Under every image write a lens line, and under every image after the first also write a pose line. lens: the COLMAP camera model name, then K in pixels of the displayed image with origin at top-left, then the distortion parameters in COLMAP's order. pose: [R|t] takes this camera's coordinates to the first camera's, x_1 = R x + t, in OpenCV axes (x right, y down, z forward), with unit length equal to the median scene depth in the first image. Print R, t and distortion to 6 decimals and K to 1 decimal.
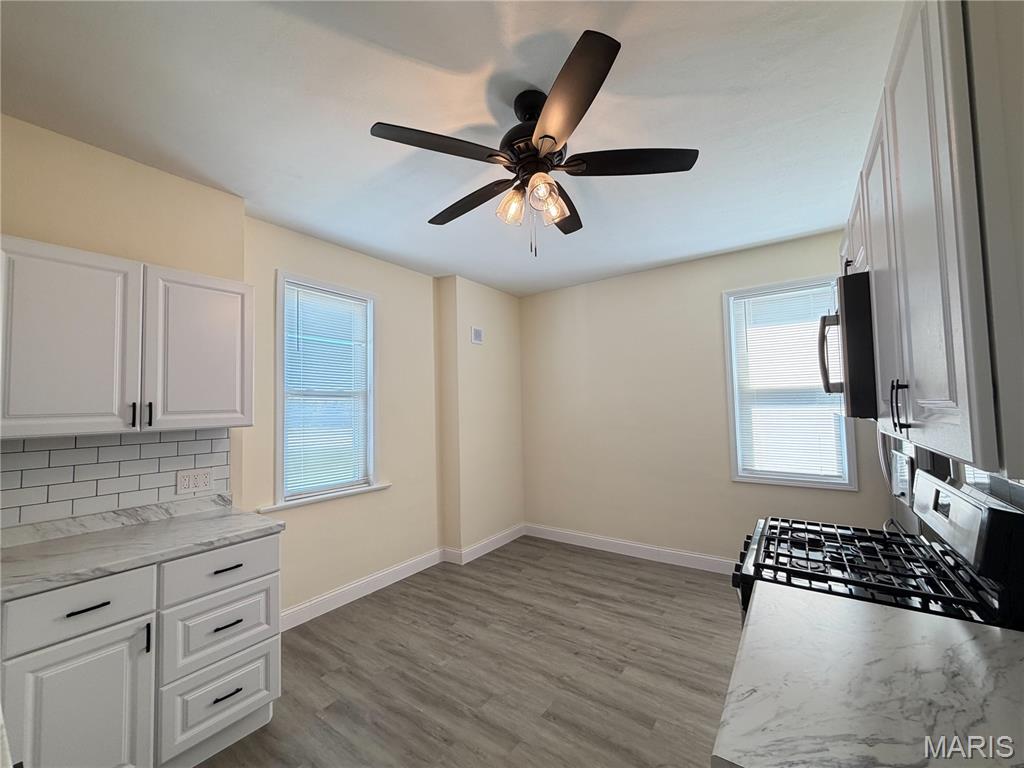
lens RADIAL K [[409.2, 0, 508.5], [0, 409.2, 383.8], [0, 0, 1]] dist [0.002315, 0.000169]
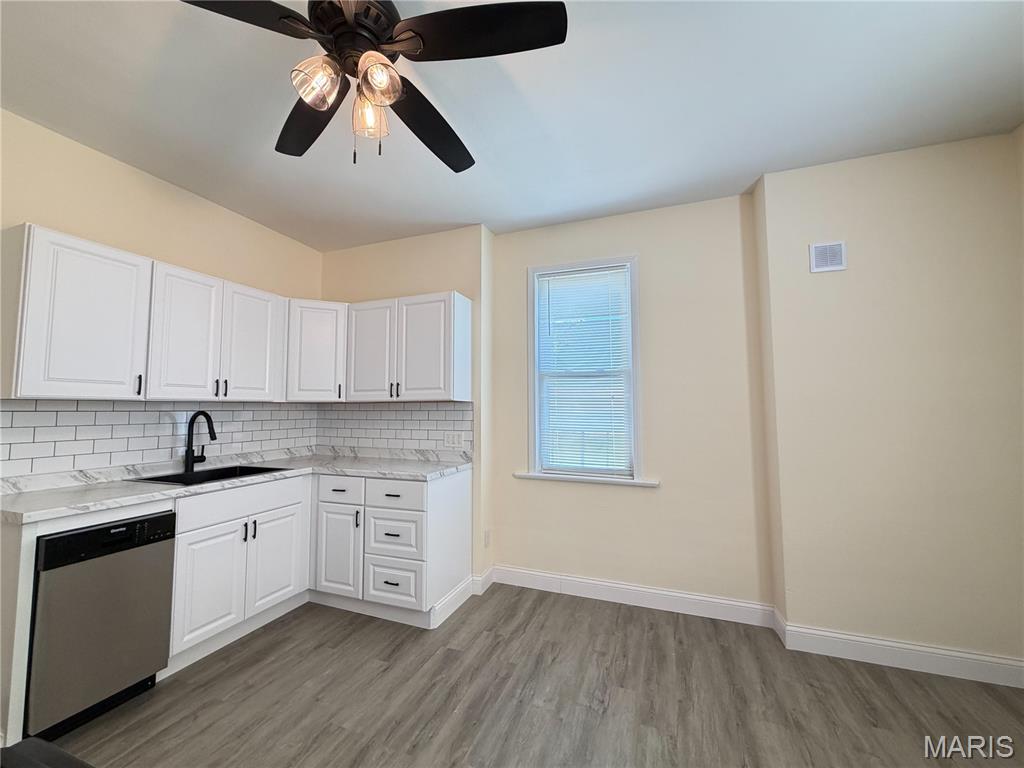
lens RADIAL K [[409.2, 0, 507.8], [0, 409.2, 382.9], [0, 0, 1]] dist [0.002315, 0.000169]
pose [[0.261916, -0.042987, -0.964133, 0.642488], [0.048380, 0.998336, -0.031369, 0.094773], [0.963877, -0.038429, 0.263560, 0.800217]]
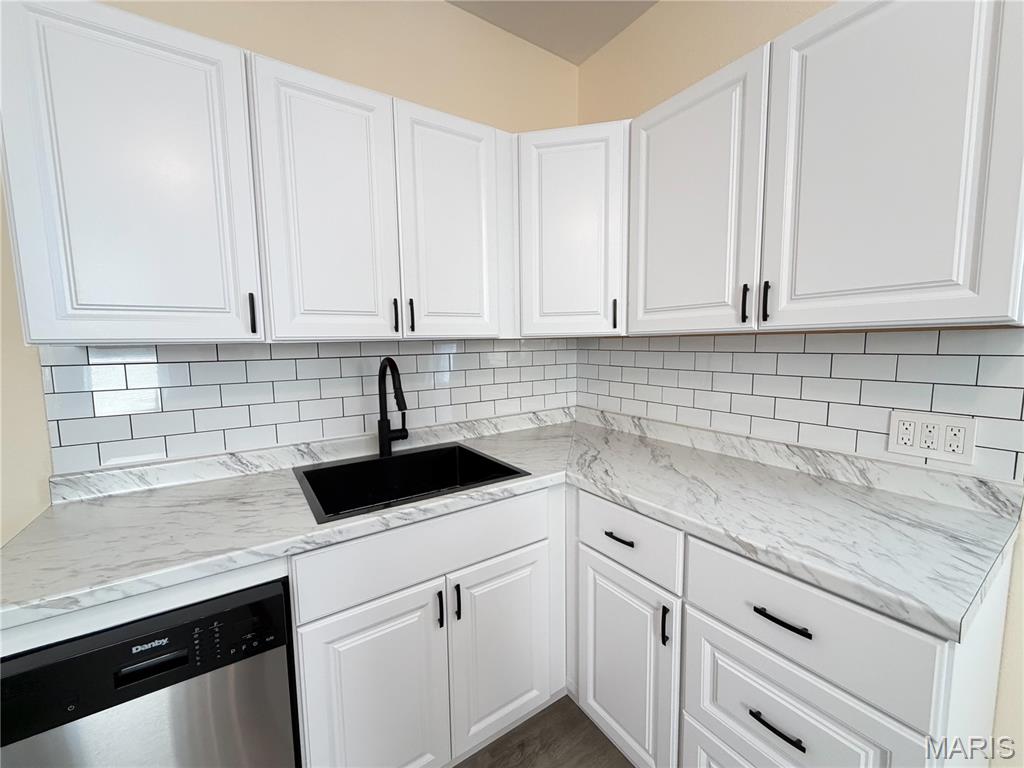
lens RADIAL K [[409.2, 0, 508.2], [0, 409.2, 383.9], [0, 0, 1]] dist [0.002315, 0.000169]
pose [[-0.346538, 0.122484, -0.930005, -0.131373], [0.072781, 0.991961, 0.103524, 0.084180], [0.935208, -0.031811, -0.352666, 0.687316]]
